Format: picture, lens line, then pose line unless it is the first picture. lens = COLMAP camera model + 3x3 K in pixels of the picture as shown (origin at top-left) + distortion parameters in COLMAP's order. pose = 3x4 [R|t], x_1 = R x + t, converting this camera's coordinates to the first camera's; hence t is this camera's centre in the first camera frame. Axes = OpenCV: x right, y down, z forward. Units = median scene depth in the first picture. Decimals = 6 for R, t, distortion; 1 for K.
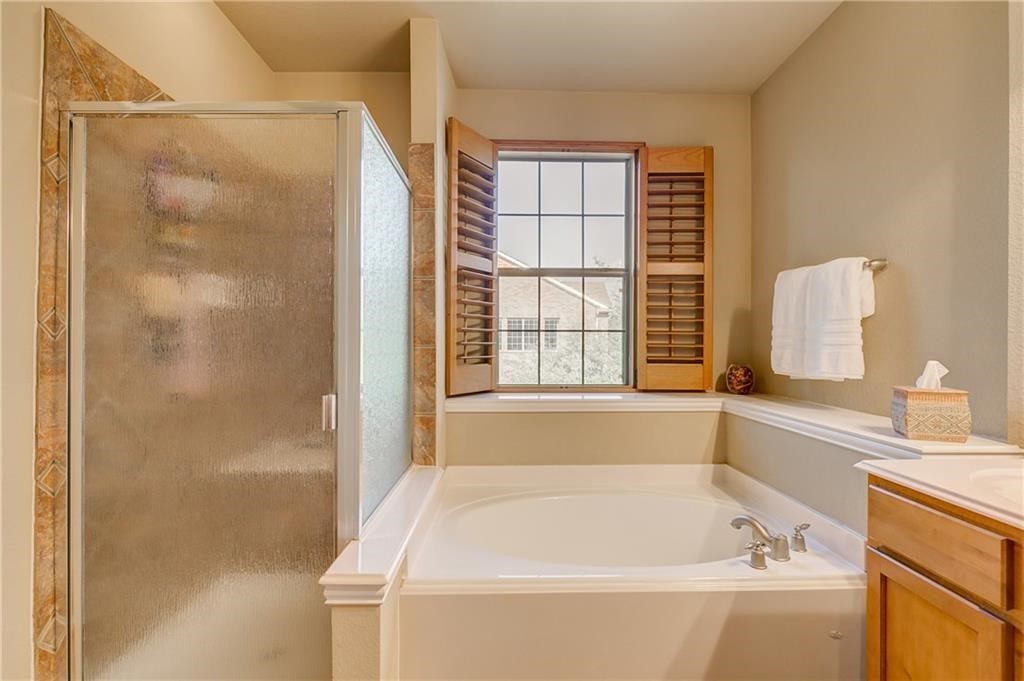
lens RADIAL K [[483.5, 0, 516.4], [0, 483.5, 341.2], [0, 0, 1]] dist [-0.003036, 0.000086]
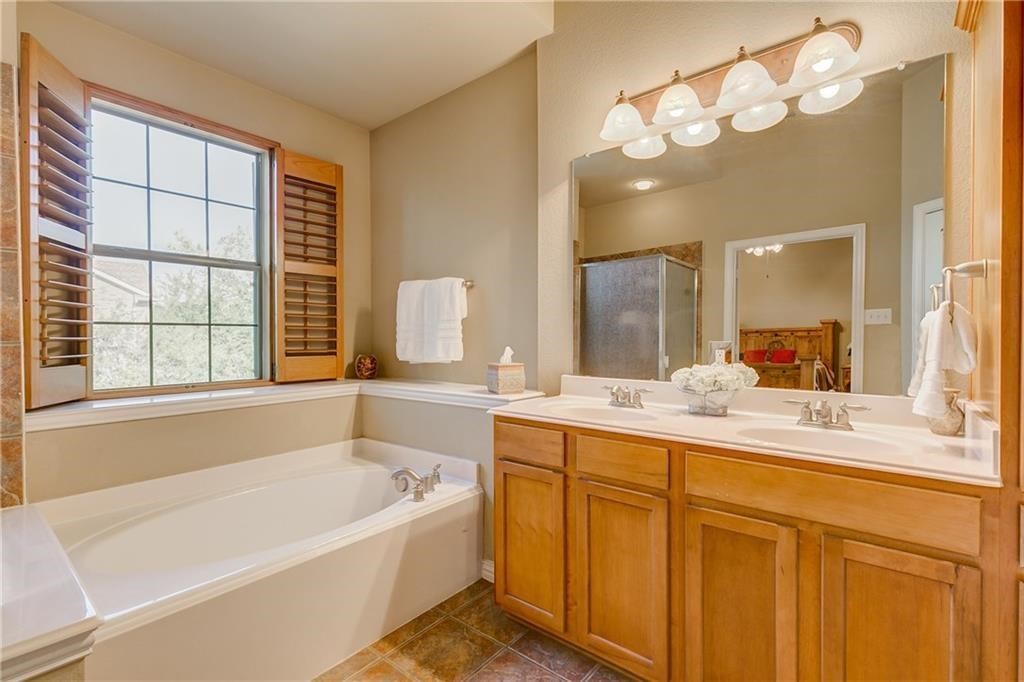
lens RADIAL K [[463.0, 0, 516.1], [0, 463.0, 340.3], [0, 0, 1]] dist [0.003573, -0.000213]
pose [[0.643650, -0.010523, 0.765248, -0.177246], [0.002304, 0.999928, 0.011812, -0.000159], [-0.765316, -0.005840, 0.643628, -0.028503]]
